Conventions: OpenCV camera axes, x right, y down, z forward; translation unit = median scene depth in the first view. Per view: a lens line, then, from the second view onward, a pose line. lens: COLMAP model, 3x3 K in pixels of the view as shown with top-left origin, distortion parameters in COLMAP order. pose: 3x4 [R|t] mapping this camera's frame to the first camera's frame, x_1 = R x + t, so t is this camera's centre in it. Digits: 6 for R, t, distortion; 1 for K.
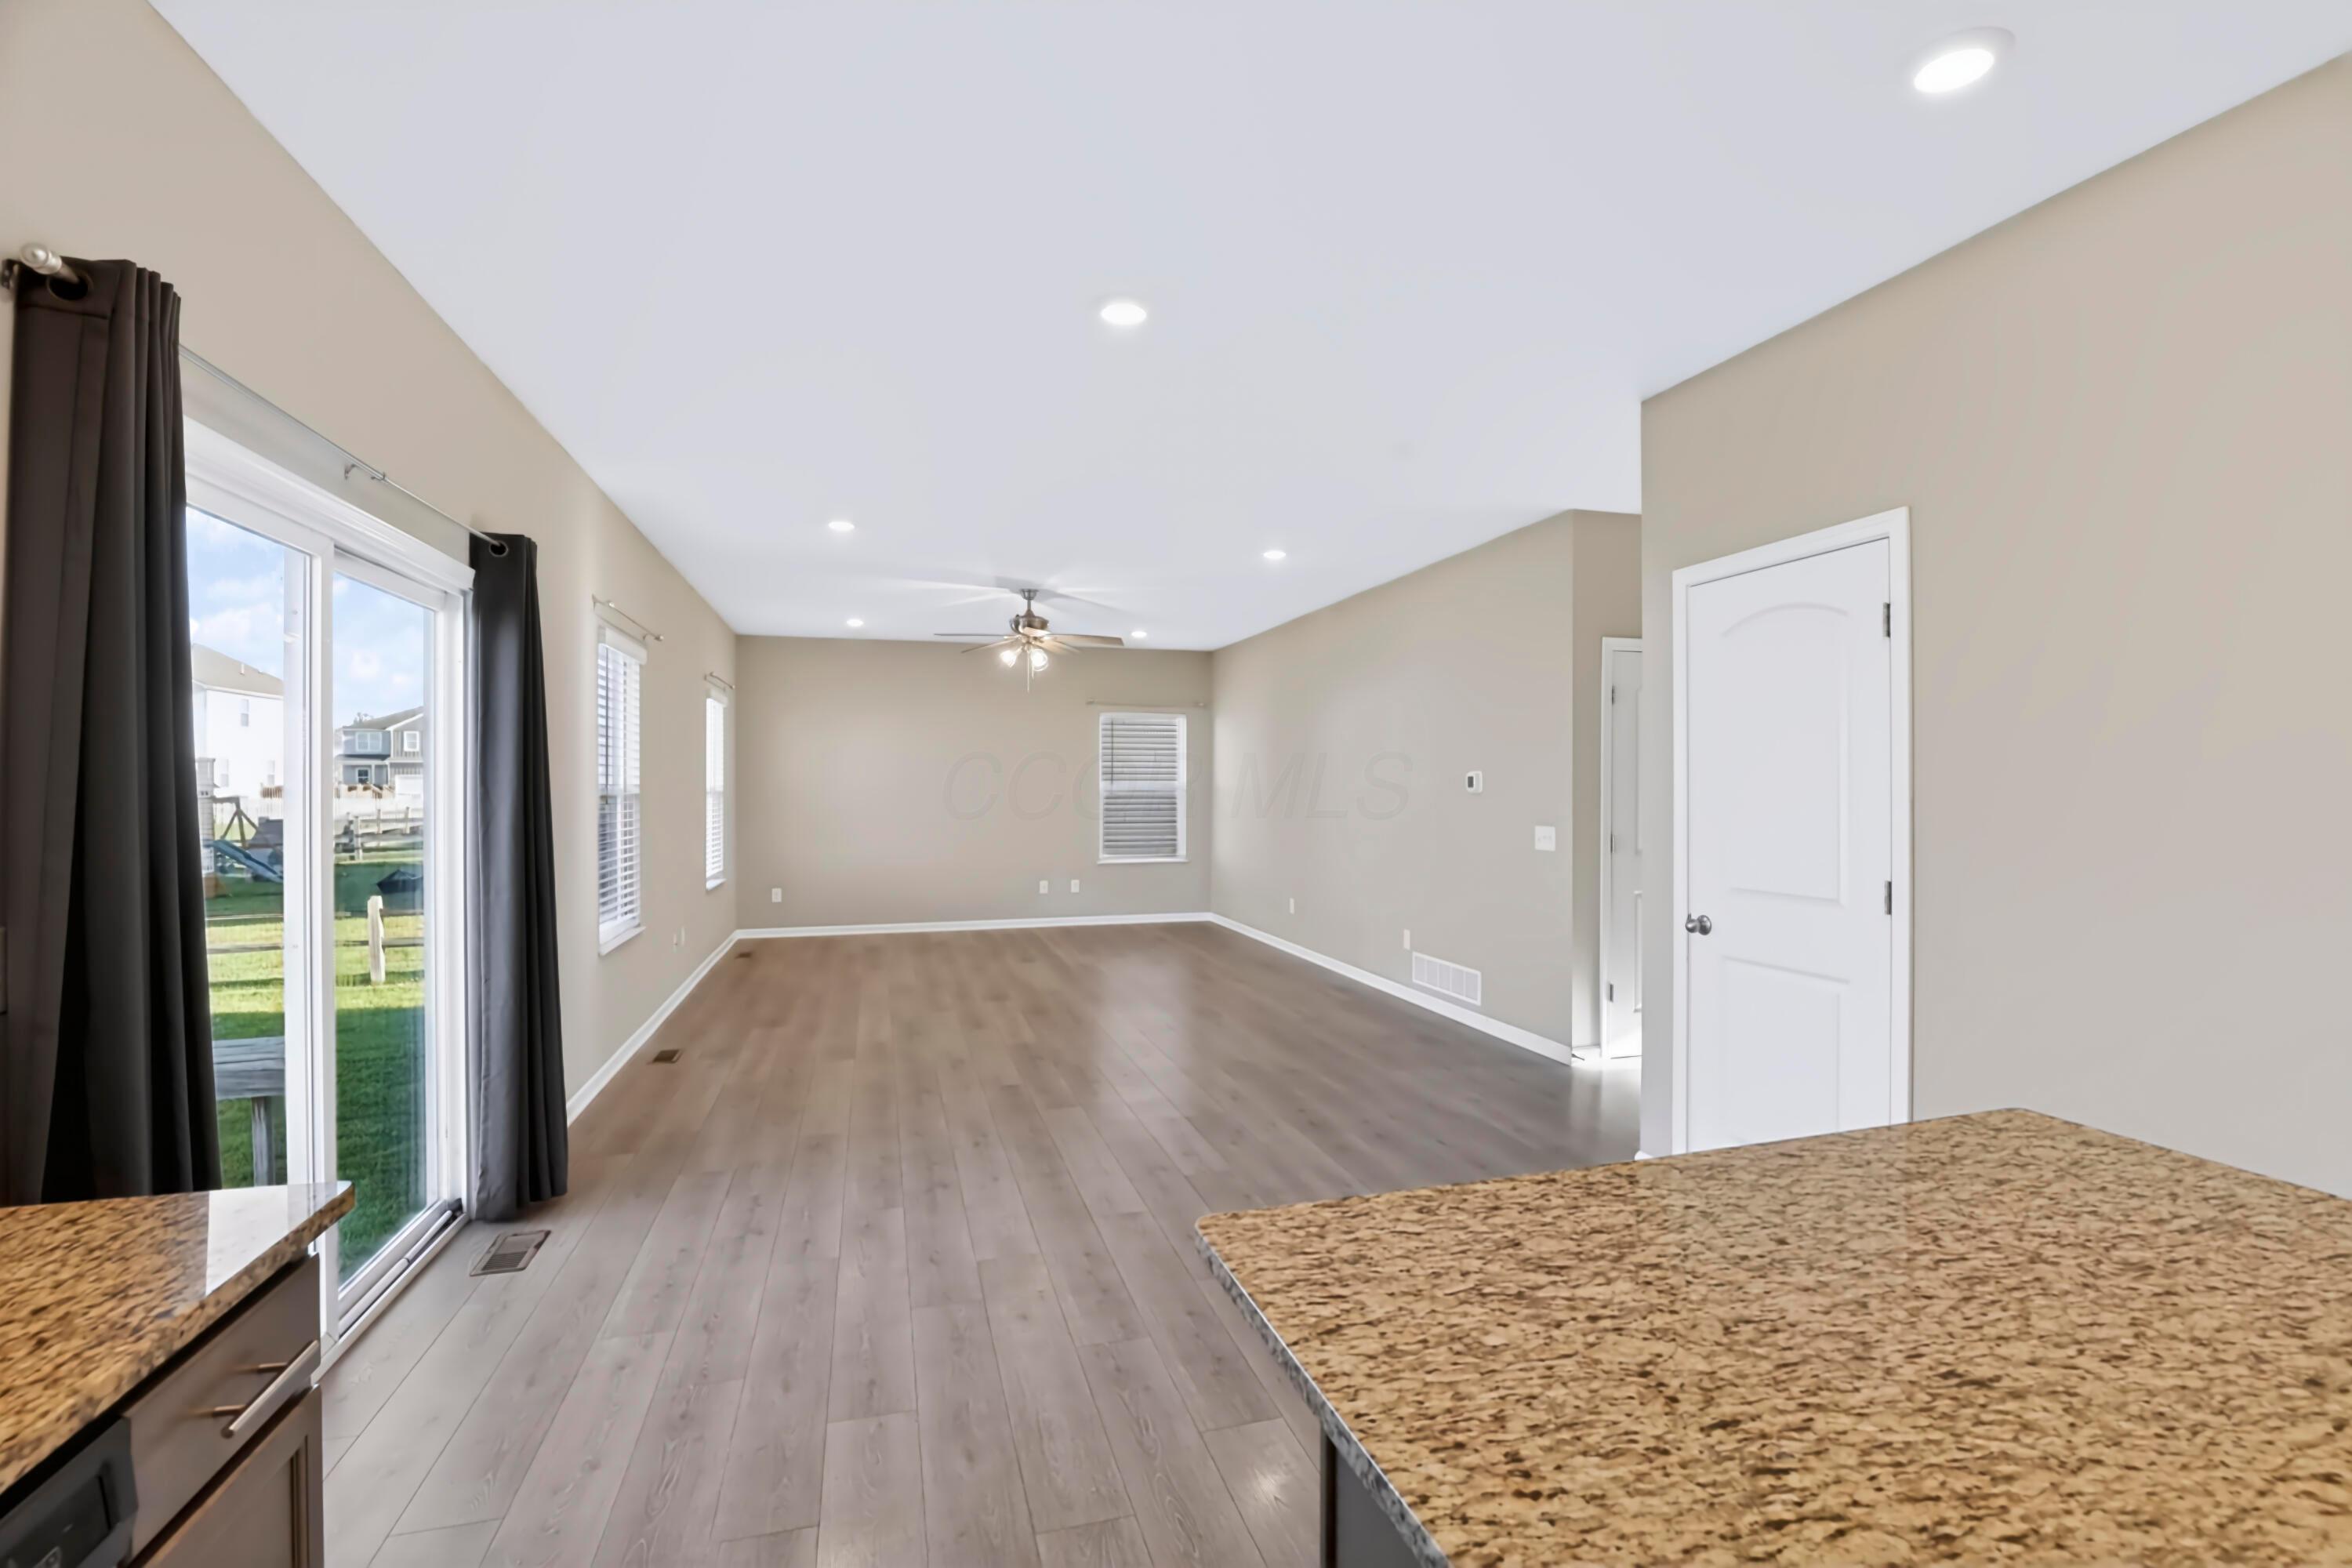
lens RADIAL K [[1083.8, 0, 1210.4], [0, 1083.8, 784.5], [0, 0, 1]] dist [-0.035060, 0.007420]
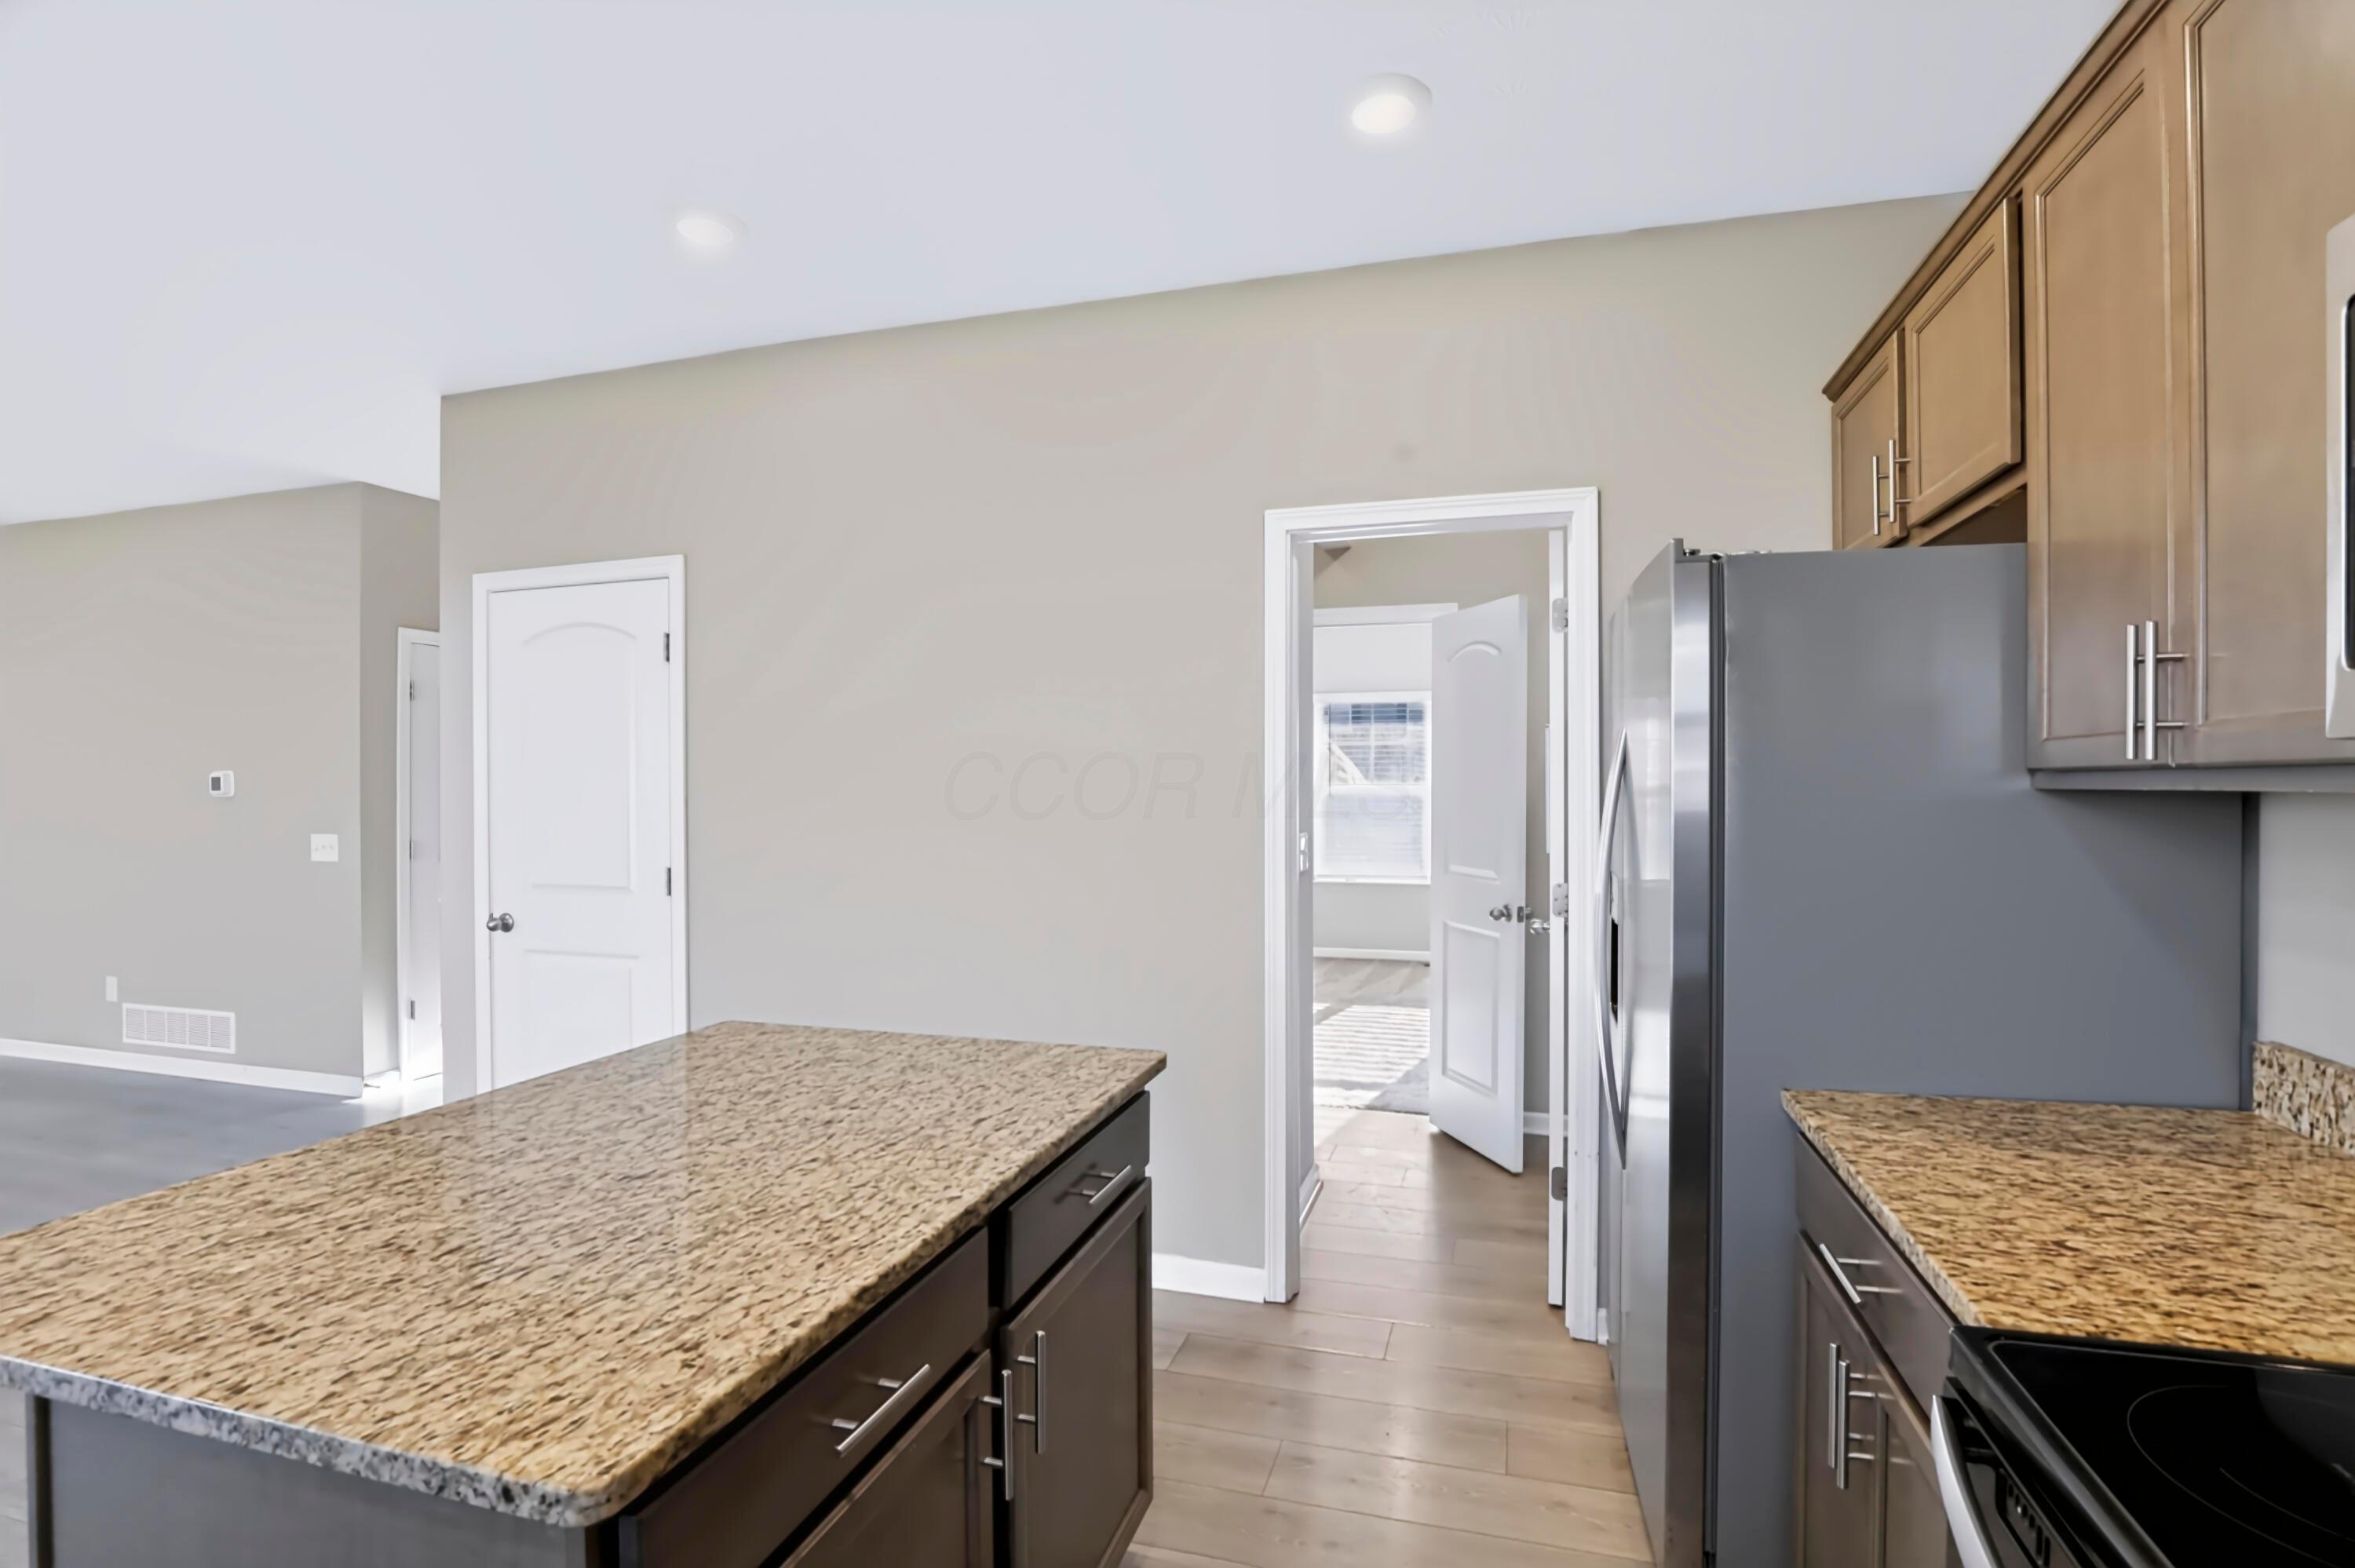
lens RADIAL K [[1085.0, 0, 1208.8], [0, 1085.0, 784.5], [0, 0, 1]] dist [-0.035060, 0.007420]
pose [[0.549802, -0.002121, 0.835292, -0.028508], [0.002722, 0.999996, 0.000748, -0.000735], [-0.835290, 0.001862, 0.549806, -0.130758]]
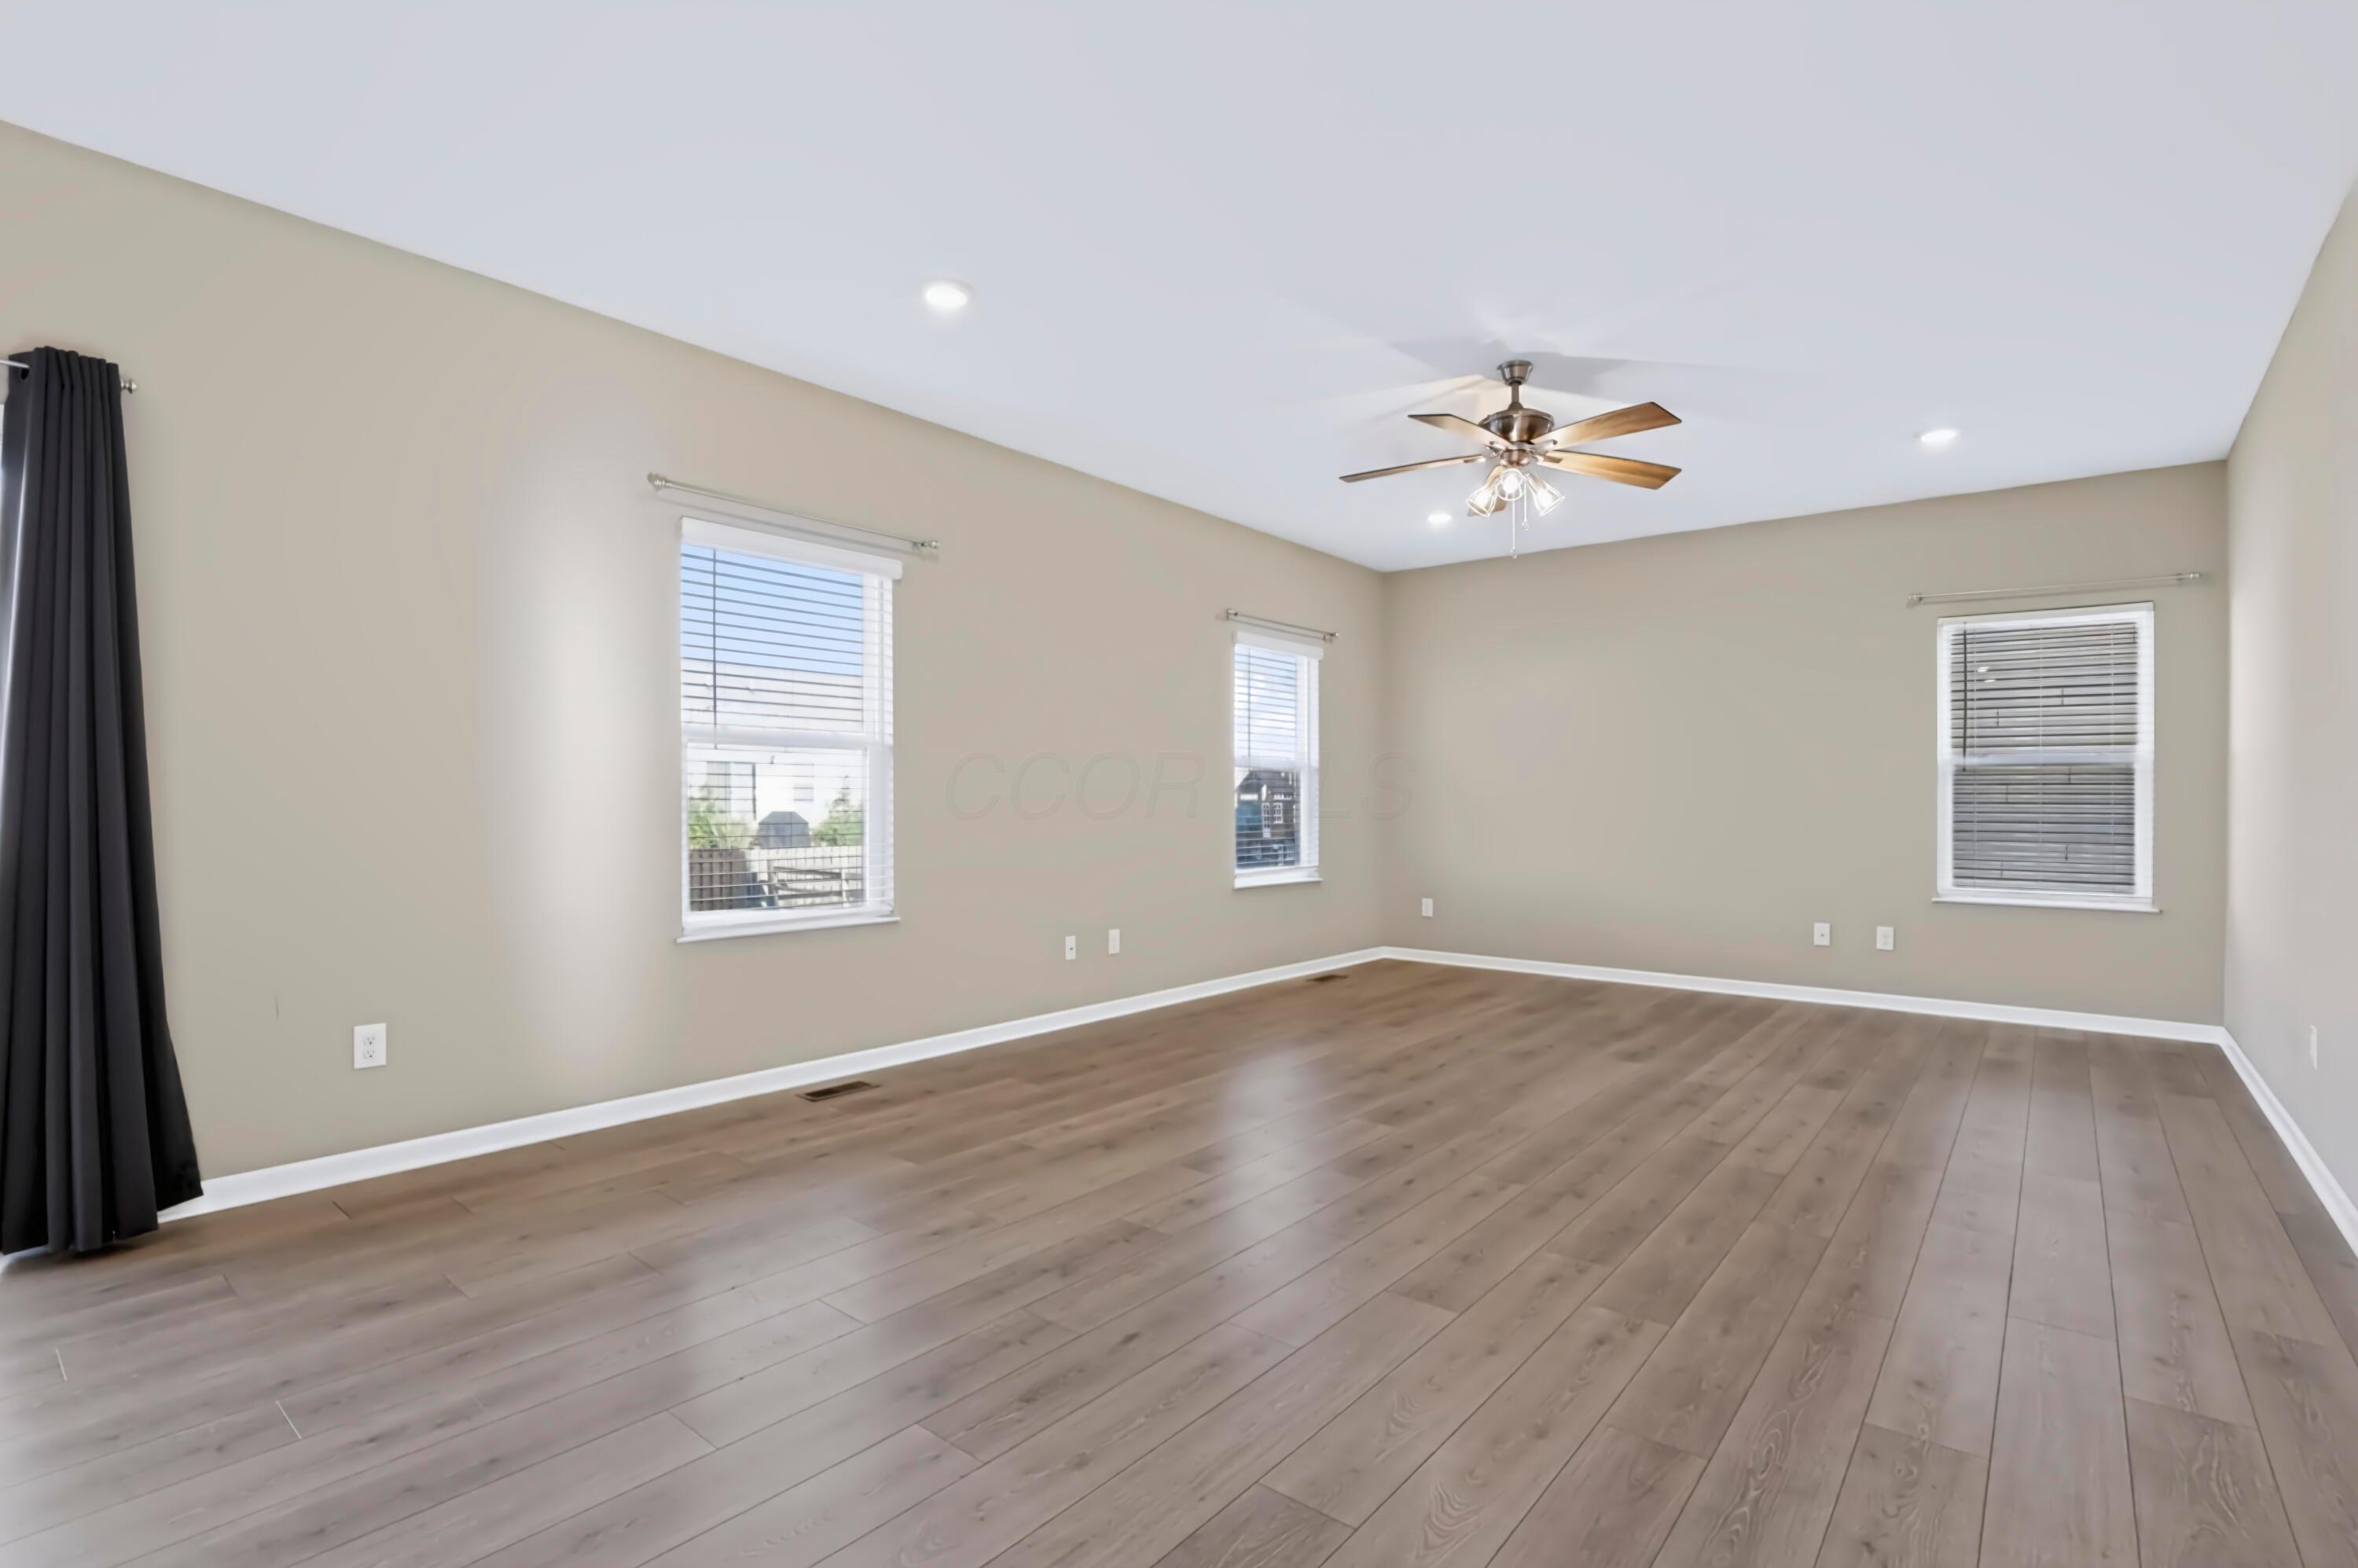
lens RADIAL K [[1086.5, 0, 1204.5], [0, 1086.5, 808.3], [0, 0, 1]] dist [-0.035060, 0.007420]
pose [[0.562087, 0.009268, -0.827026, 0.403500], [-0.004126, 0.999956, 0.008401, 0.075776], [0.827068, -0.001310, 0.562101, 1.224176]]
